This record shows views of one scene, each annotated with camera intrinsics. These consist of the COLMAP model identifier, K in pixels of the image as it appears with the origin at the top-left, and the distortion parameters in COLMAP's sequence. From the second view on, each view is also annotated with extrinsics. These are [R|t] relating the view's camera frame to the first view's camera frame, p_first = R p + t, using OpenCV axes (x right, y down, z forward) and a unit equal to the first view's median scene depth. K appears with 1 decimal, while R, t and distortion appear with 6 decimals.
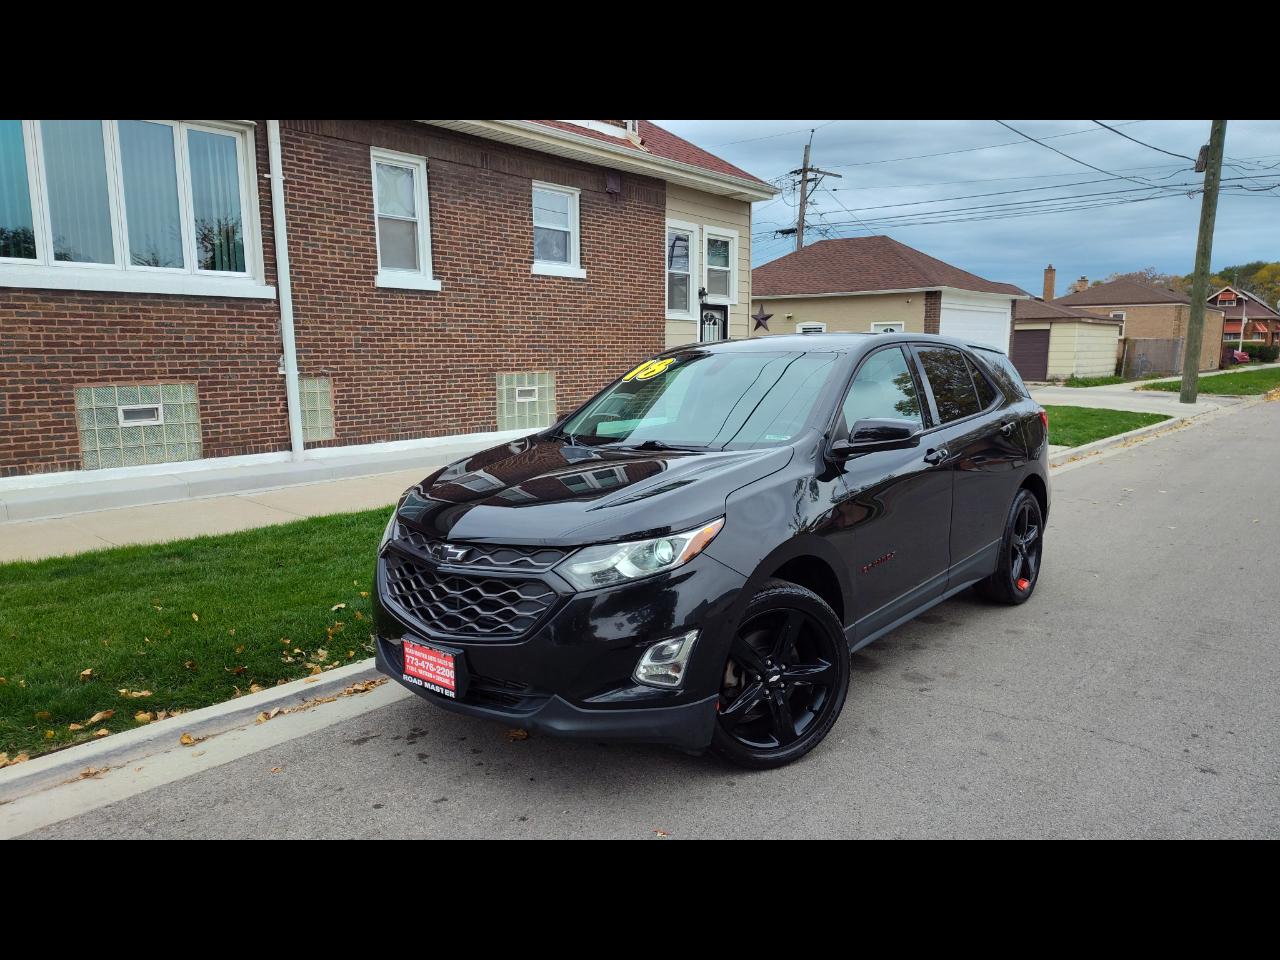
lens RADIAL K [[862.3, 0, 638.2], [0, 862.3, 480.8], [0, 0, 1]] dist [0.016929, -0.025147]
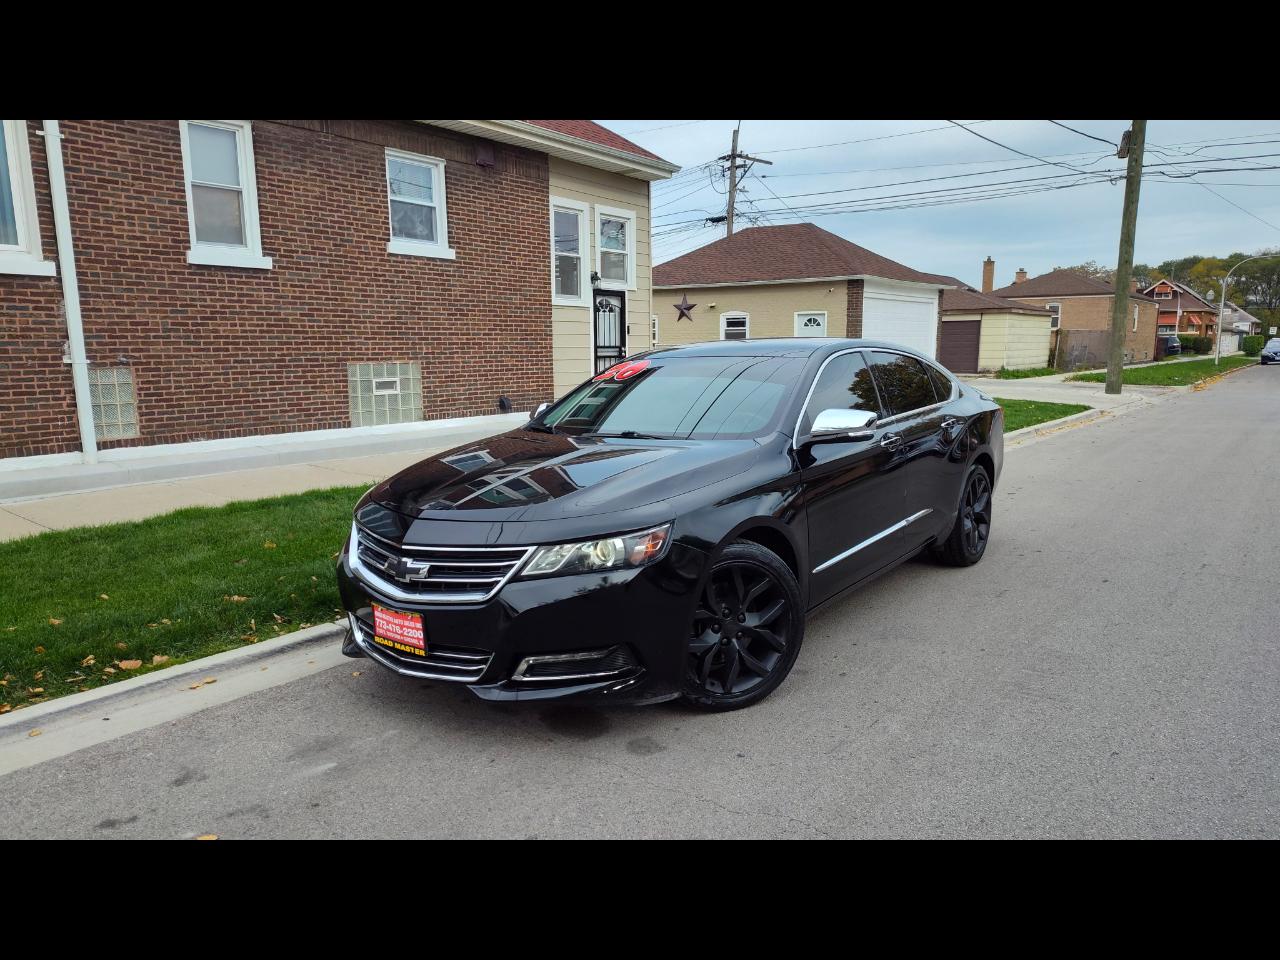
lens RADIAL K [[841.6, 0, 664.9], [0, 841.6, 482.4], [0, 0, 1]] dist [0.036400, -0.049926]
pose [[0.998481, -0.009788, 0.054222, 0.117128], [0.009230, 0.999902, 0.010546, -0.006113], [-0.054320, -0.010029, 0.998473, 0.099634]]
